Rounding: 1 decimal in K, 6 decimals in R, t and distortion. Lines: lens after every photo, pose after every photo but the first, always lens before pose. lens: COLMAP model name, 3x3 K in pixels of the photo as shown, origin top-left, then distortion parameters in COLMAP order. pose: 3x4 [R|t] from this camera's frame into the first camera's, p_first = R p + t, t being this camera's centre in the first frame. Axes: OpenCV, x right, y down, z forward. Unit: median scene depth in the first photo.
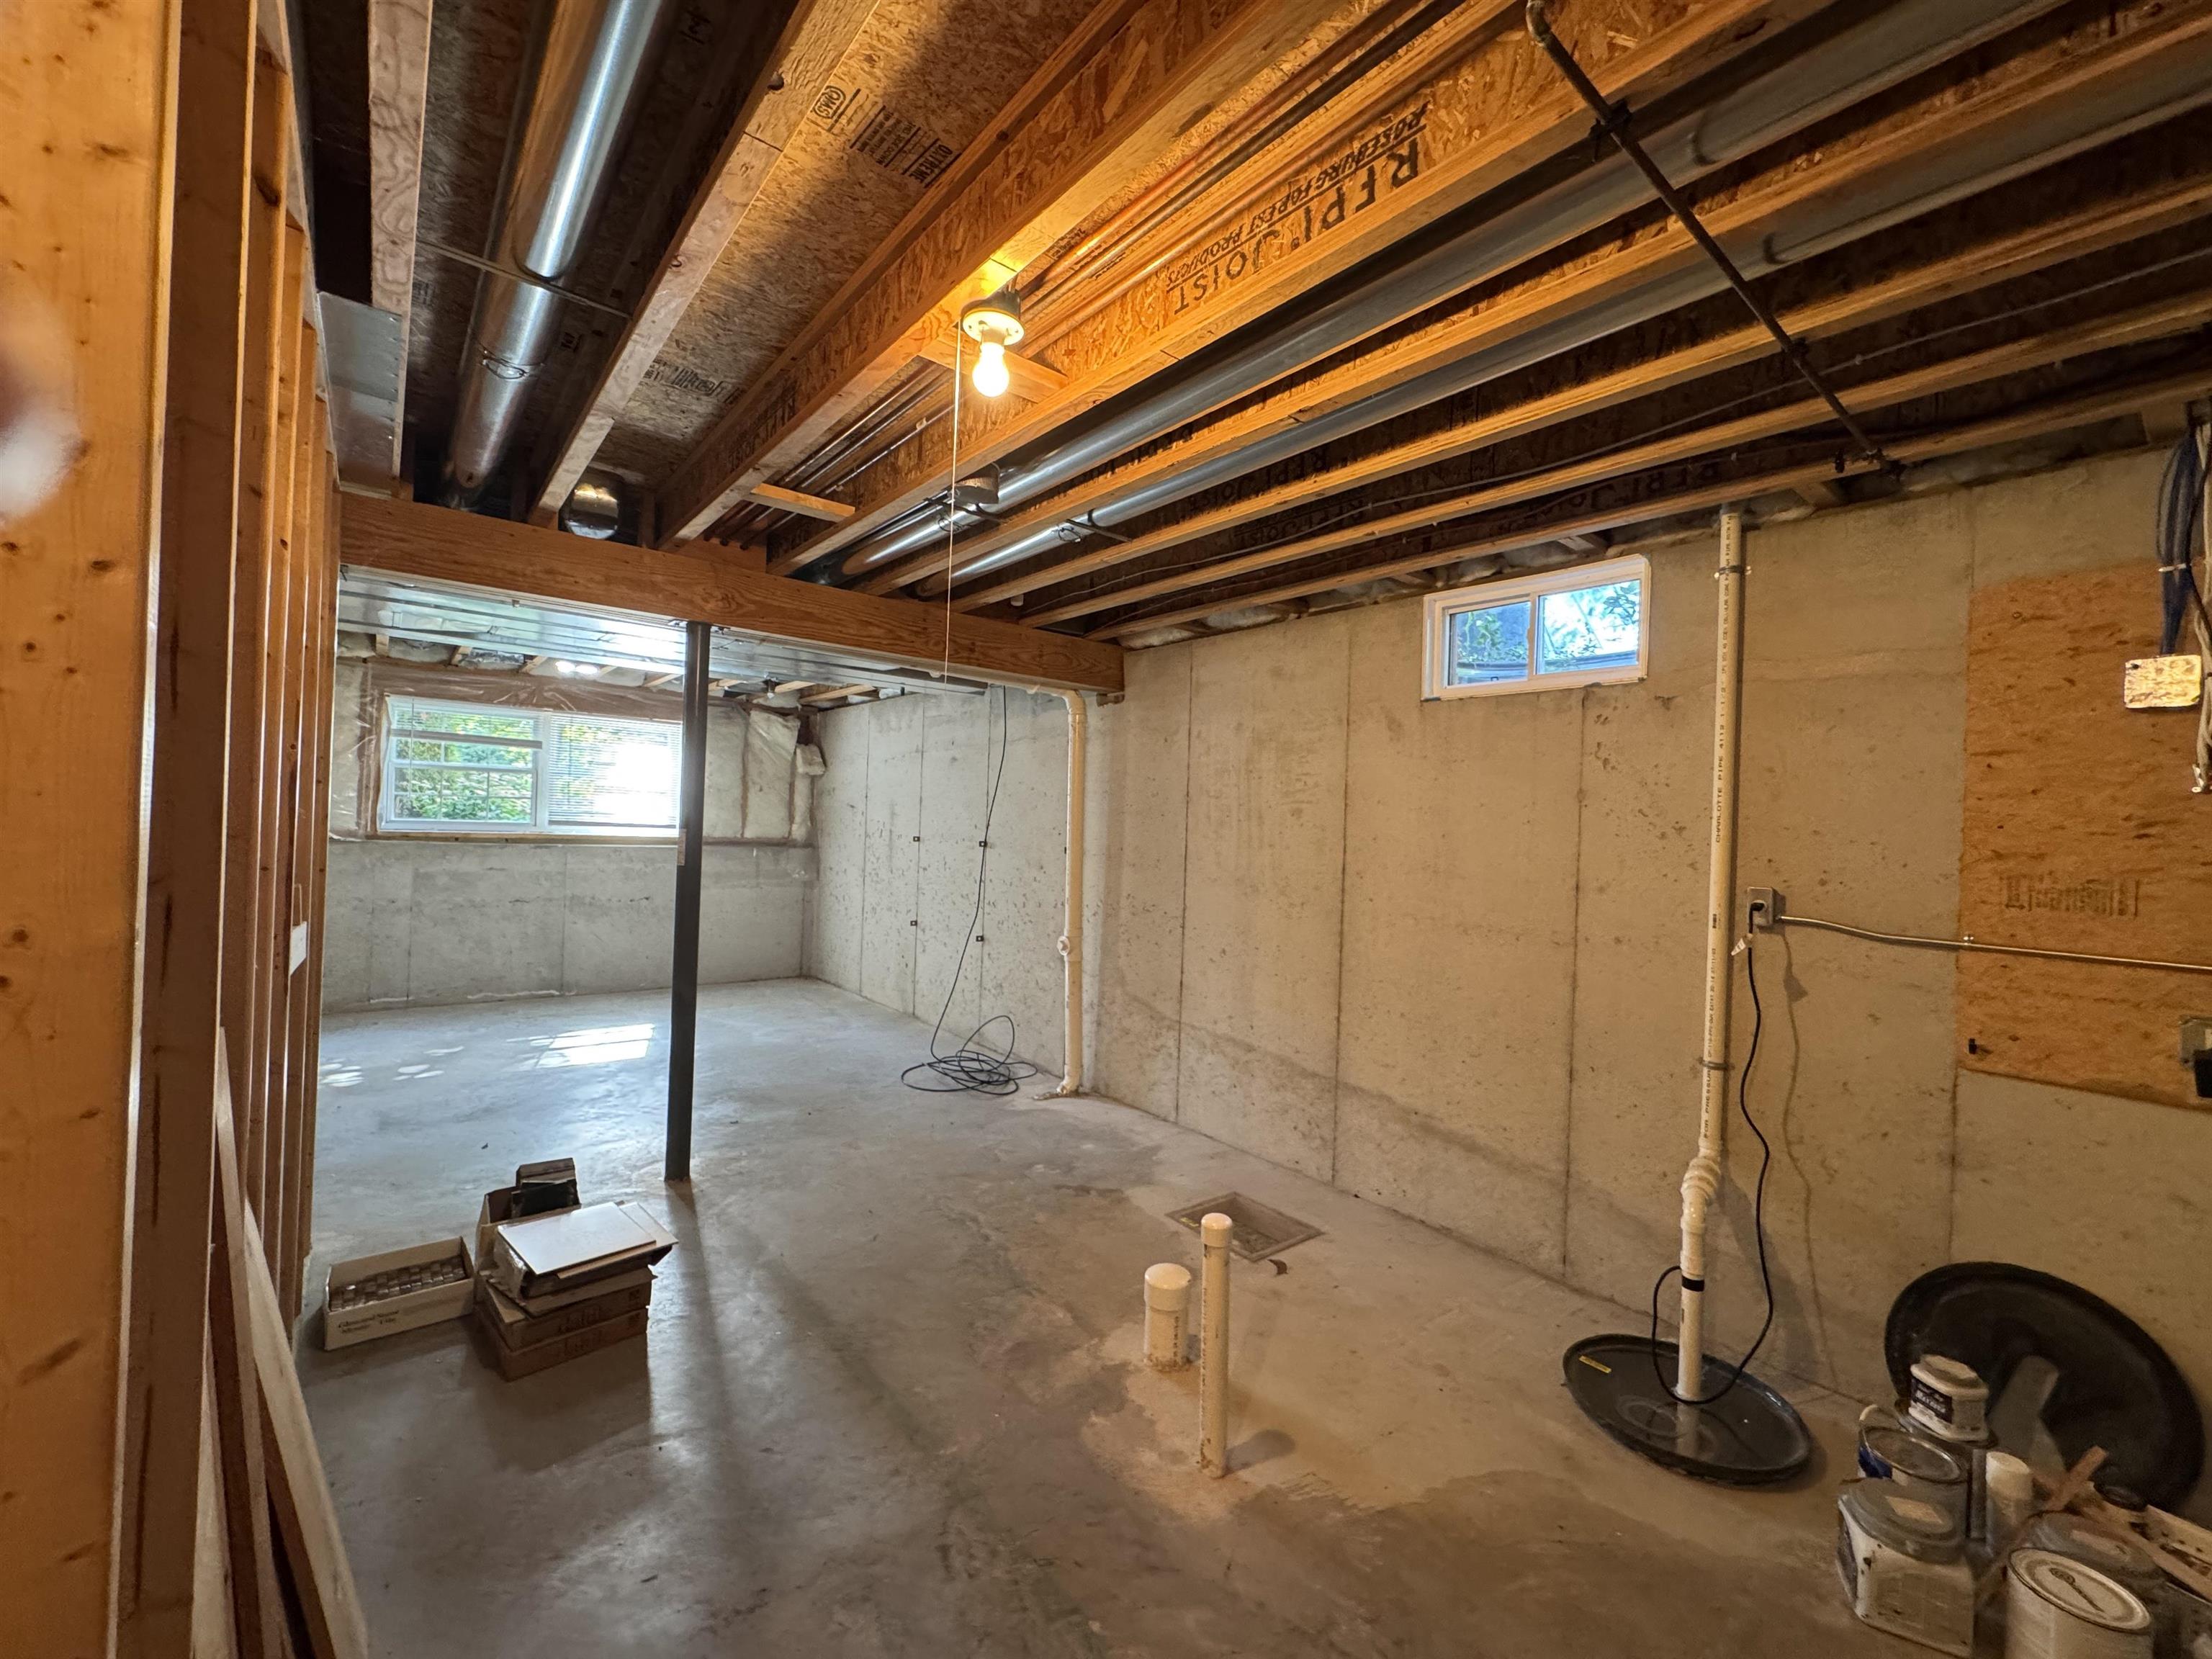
lens RADIAL K [[888.9, 0, 1103.2], [0, 888.9, 830.8], [0, 0, 1]] dist [-0.001027, 0.000140]
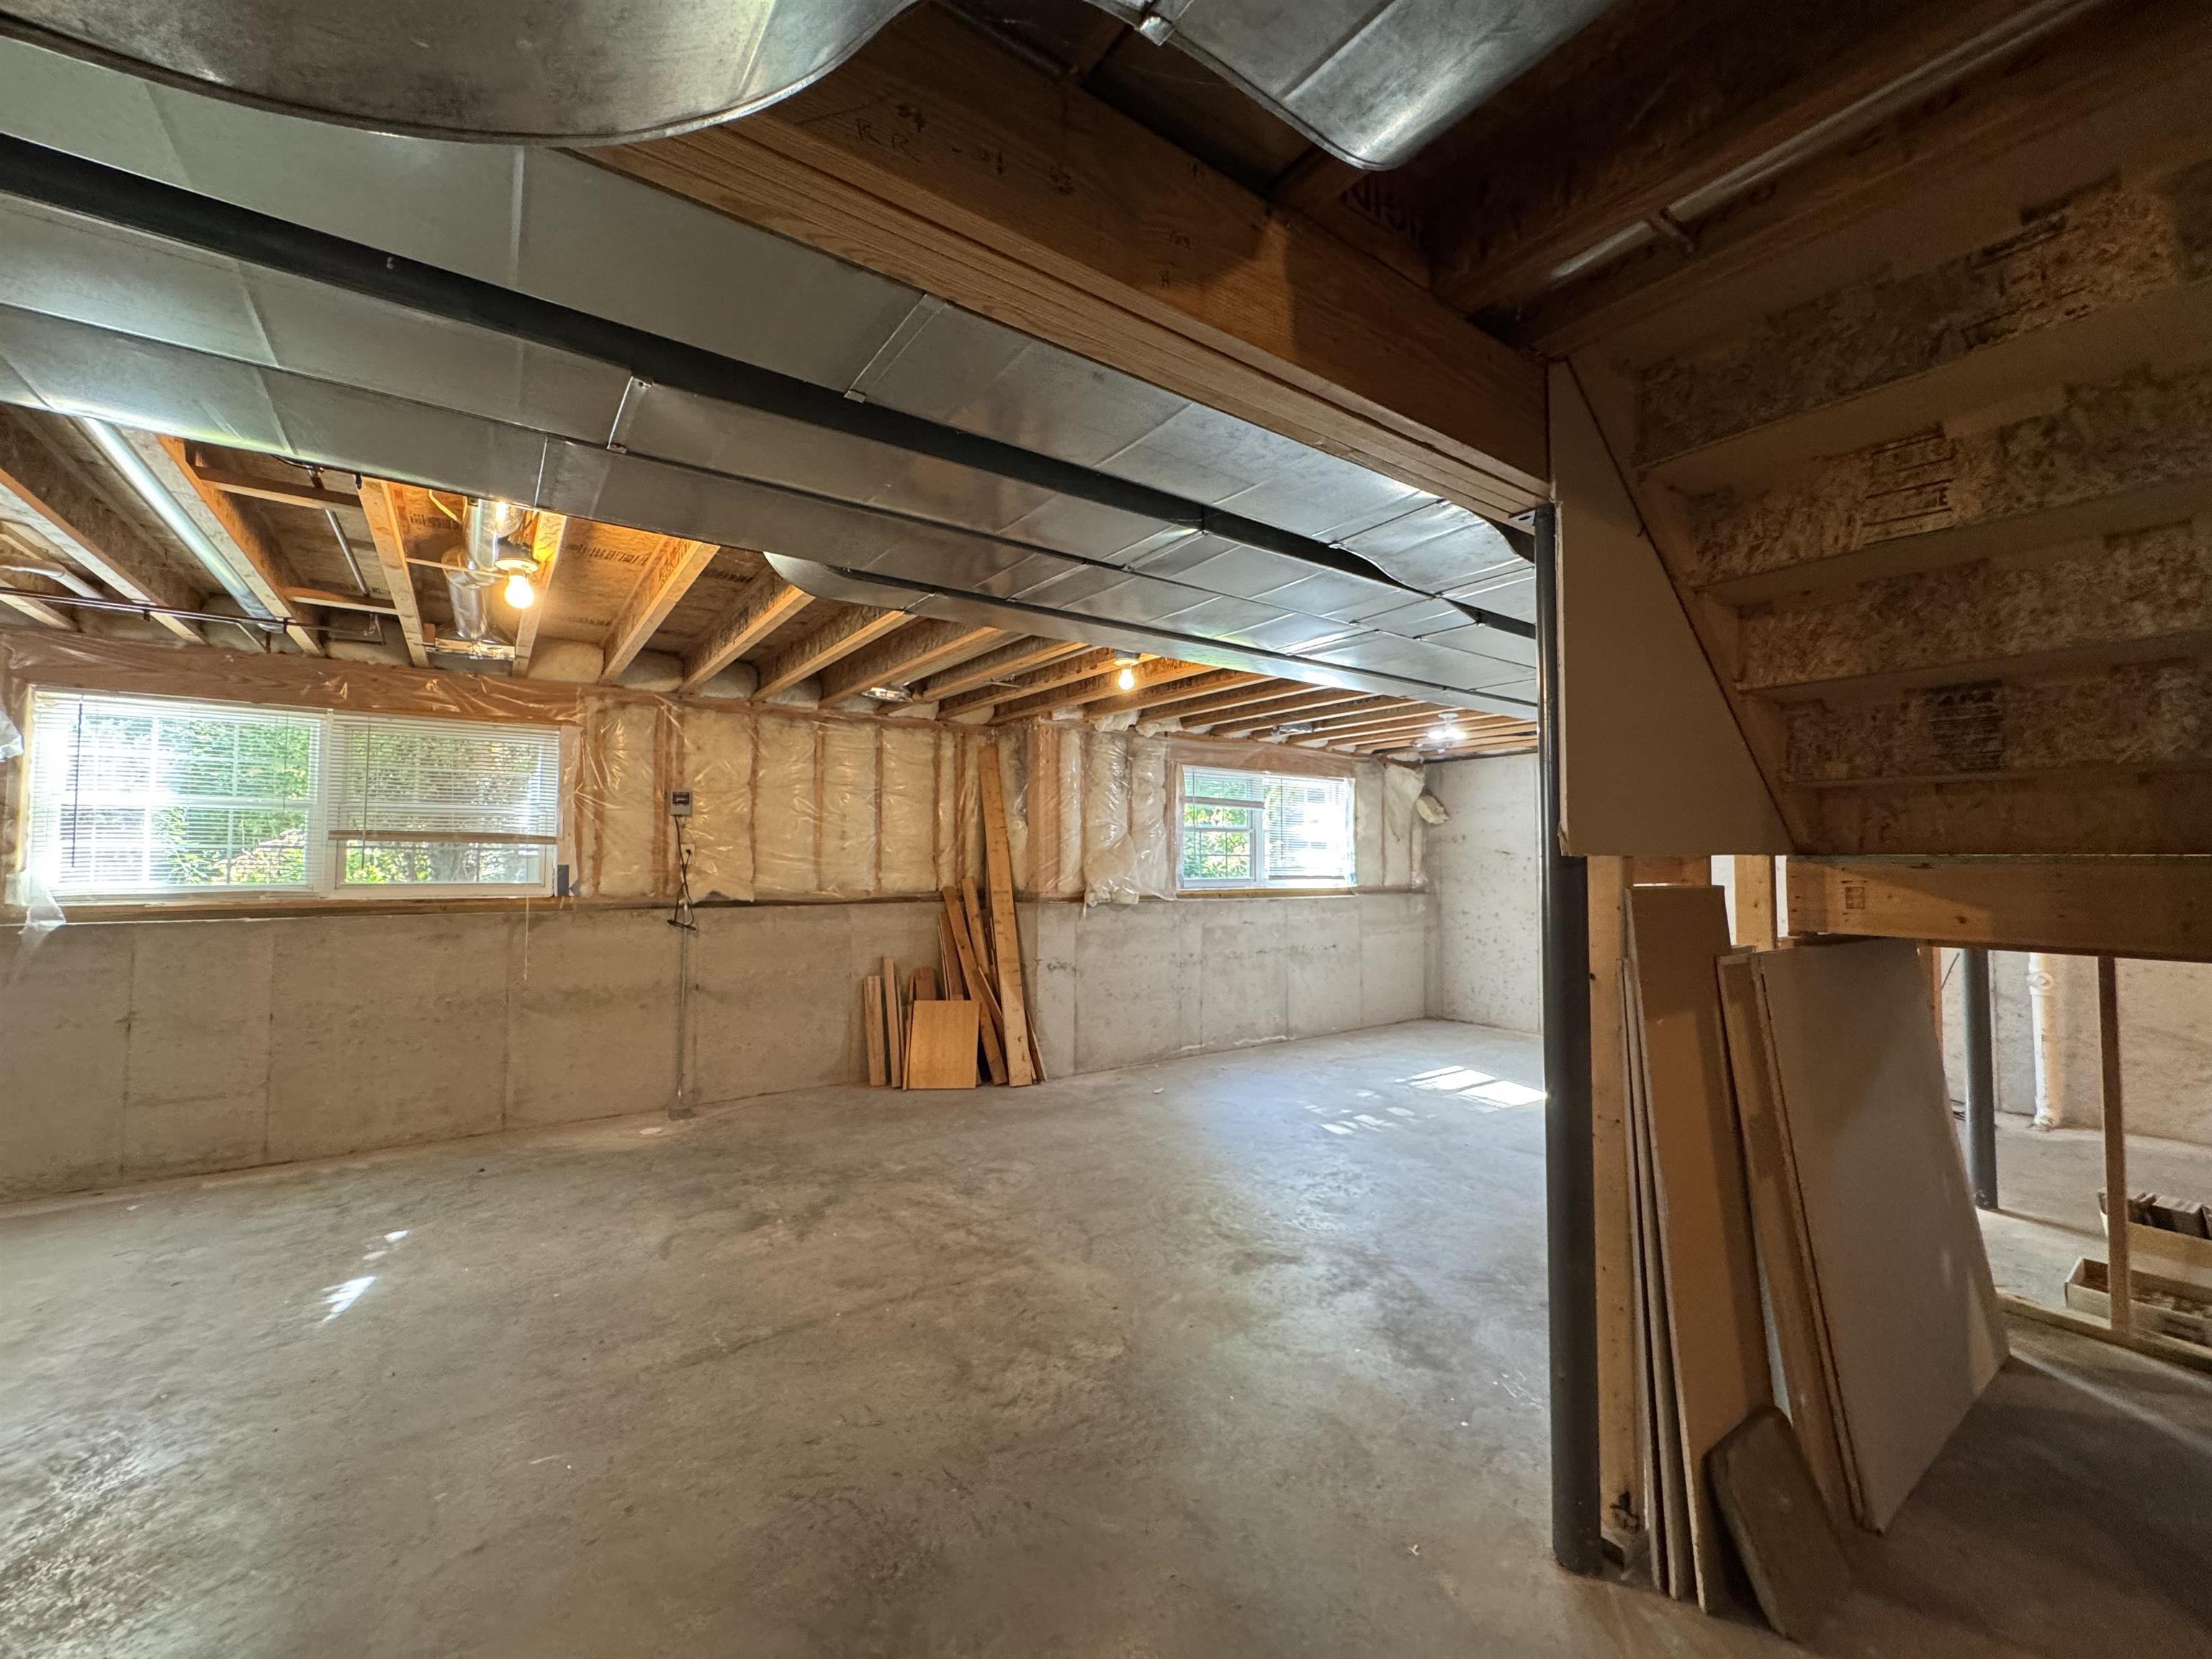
lens RADIAL K [[888.9, 0, 1106.9], [0, 888.9, 827.0], [0, 0, 1]] dist [-0.001027, 0.000140]
pose [[0.996926, -0.029067, -0.072763, -0.717206], [0.026053, 0.998776, -0.042041, -0.028936], [0.073896, 0.040016, 0.996463, -0.080186]]
